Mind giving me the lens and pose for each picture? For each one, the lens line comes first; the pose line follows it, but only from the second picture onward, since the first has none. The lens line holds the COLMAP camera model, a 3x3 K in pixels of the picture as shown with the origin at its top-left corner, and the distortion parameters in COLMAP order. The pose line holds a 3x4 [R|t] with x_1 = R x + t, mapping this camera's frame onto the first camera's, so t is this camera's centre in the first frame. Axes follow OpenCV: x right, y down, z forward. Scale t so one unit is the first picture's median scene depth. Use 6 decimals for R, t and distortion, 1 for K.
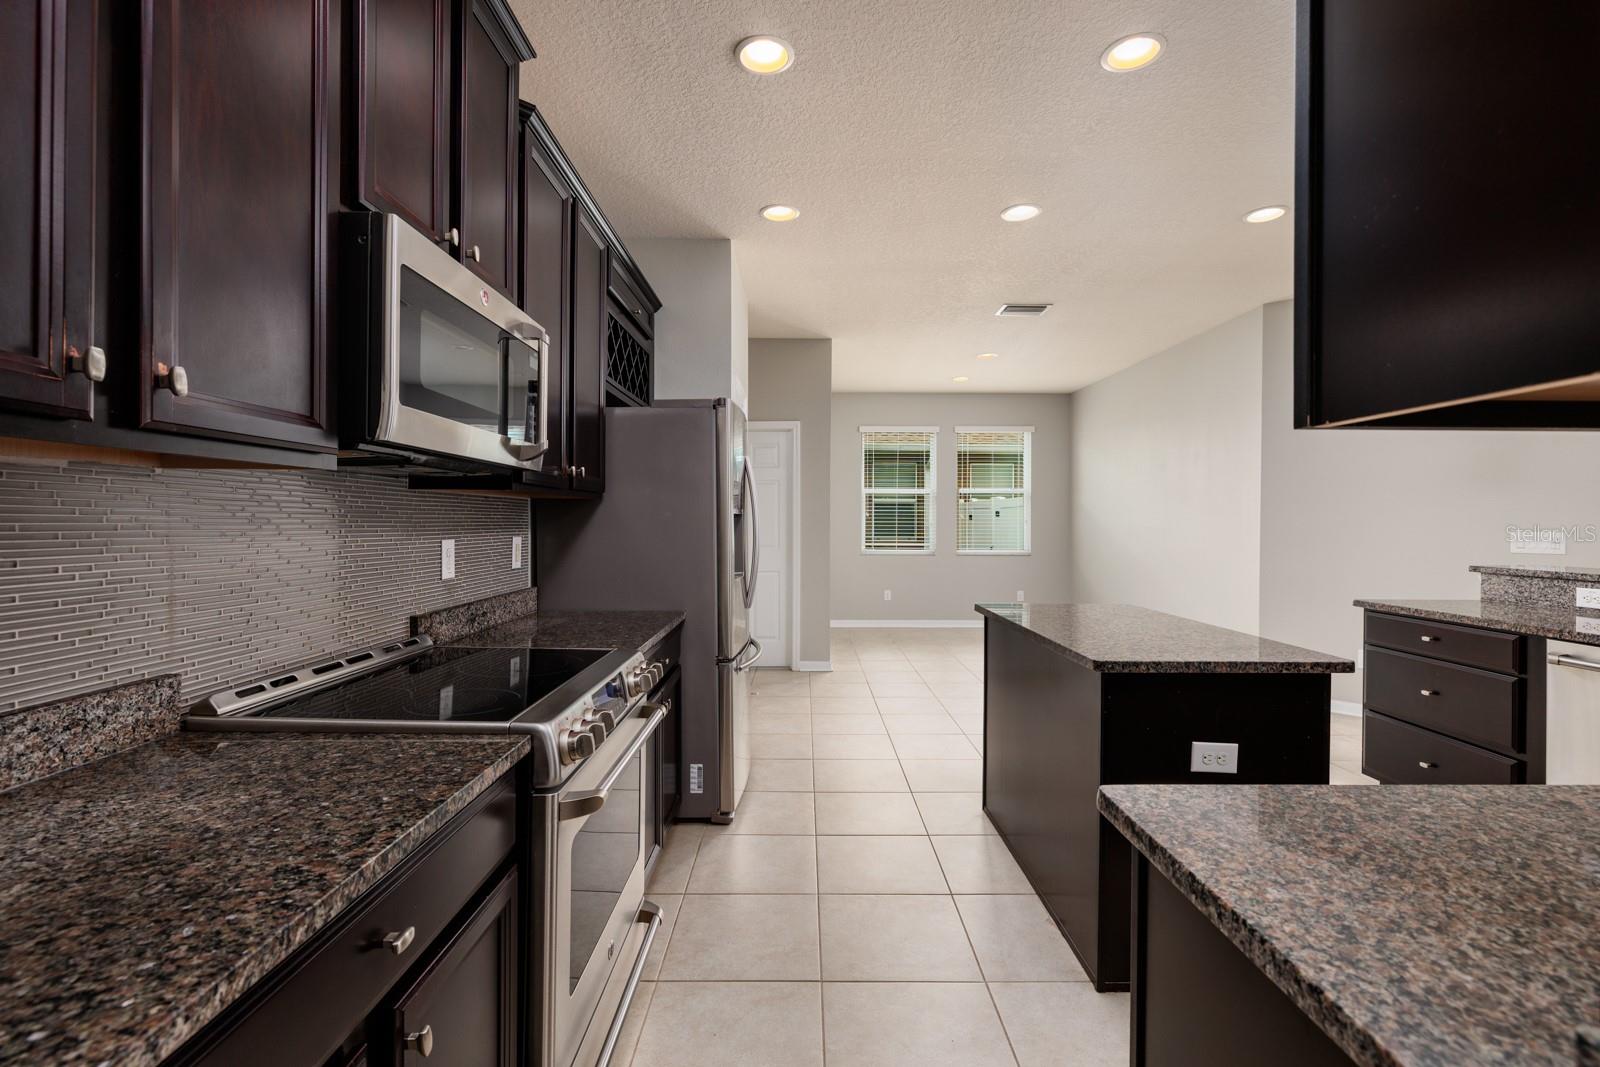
lens RADIAL K [[716.4, 0, 799.7], [0, 716.4, 532.7], [0, 0, 1]] dist [0.003725, -0.000192]
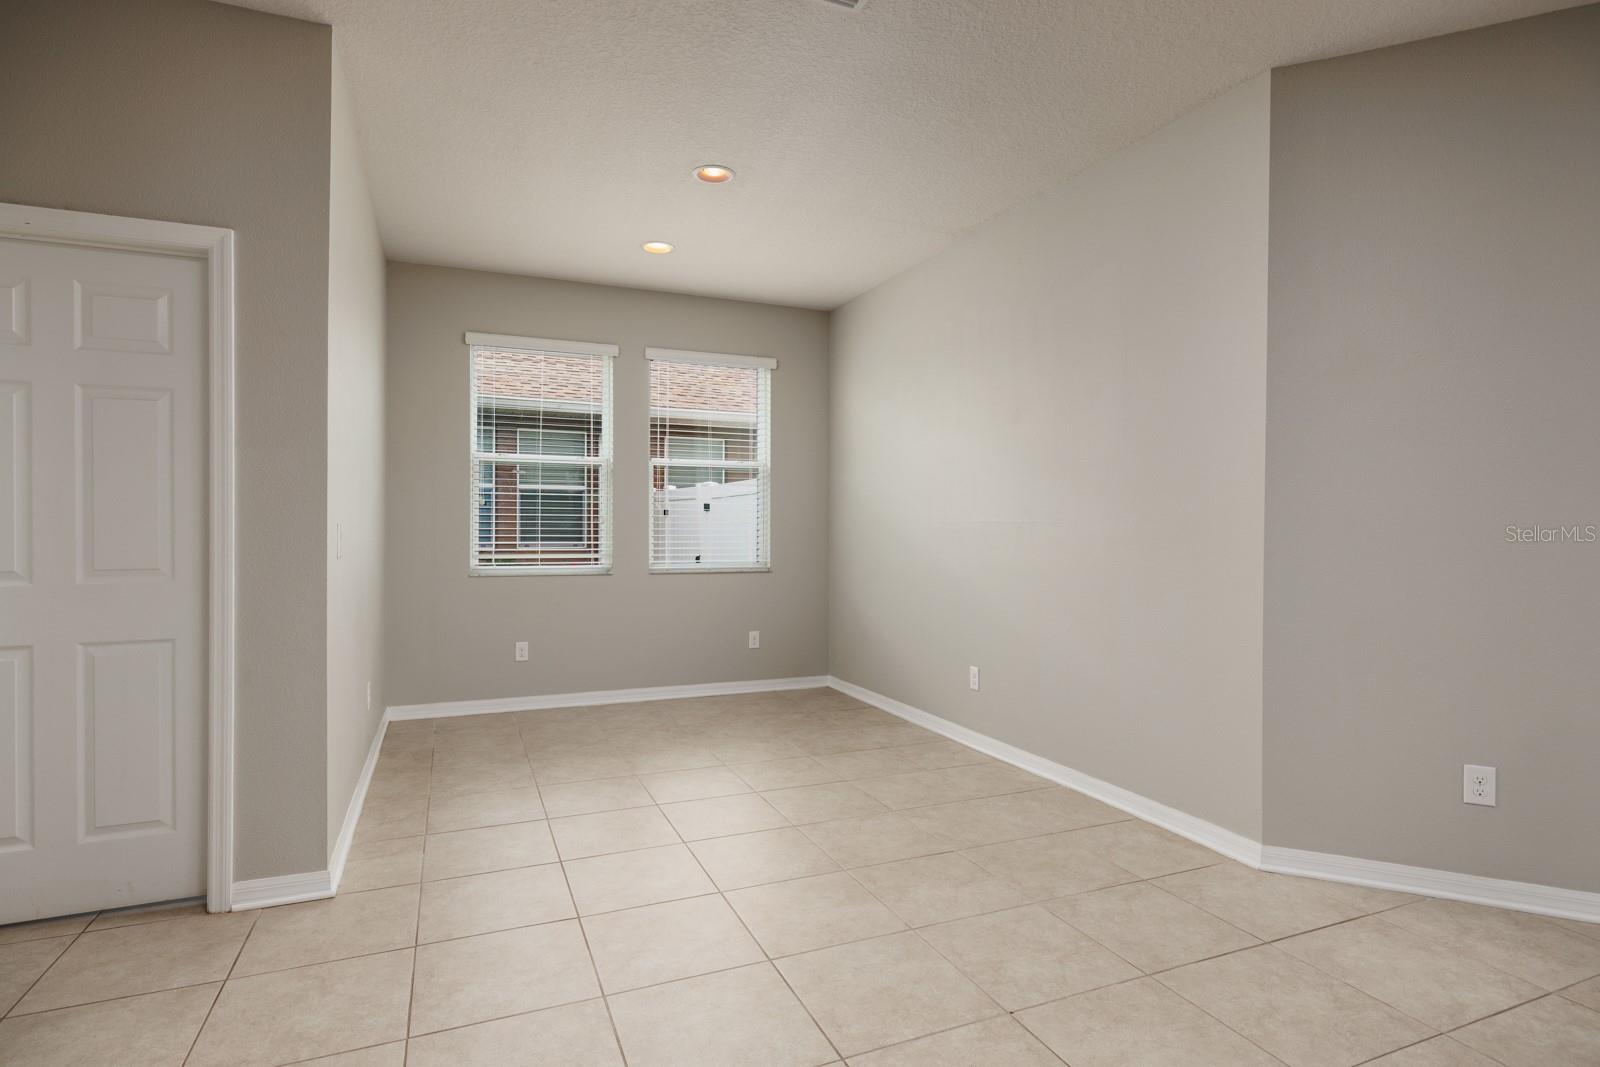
lens RADIAL K [[821.5, 0, 799.2], [0, 821.5, 538.6], [0, 0, 1]] dist [0.000502, 0.000057]
pose [[0.917144, -0.000937, 0.398554, 0.069680], [-0.000115, 0.999997, 0.002615, 0.001401], [-0.398555, -0.002444, 0.917141, 0.352117]]
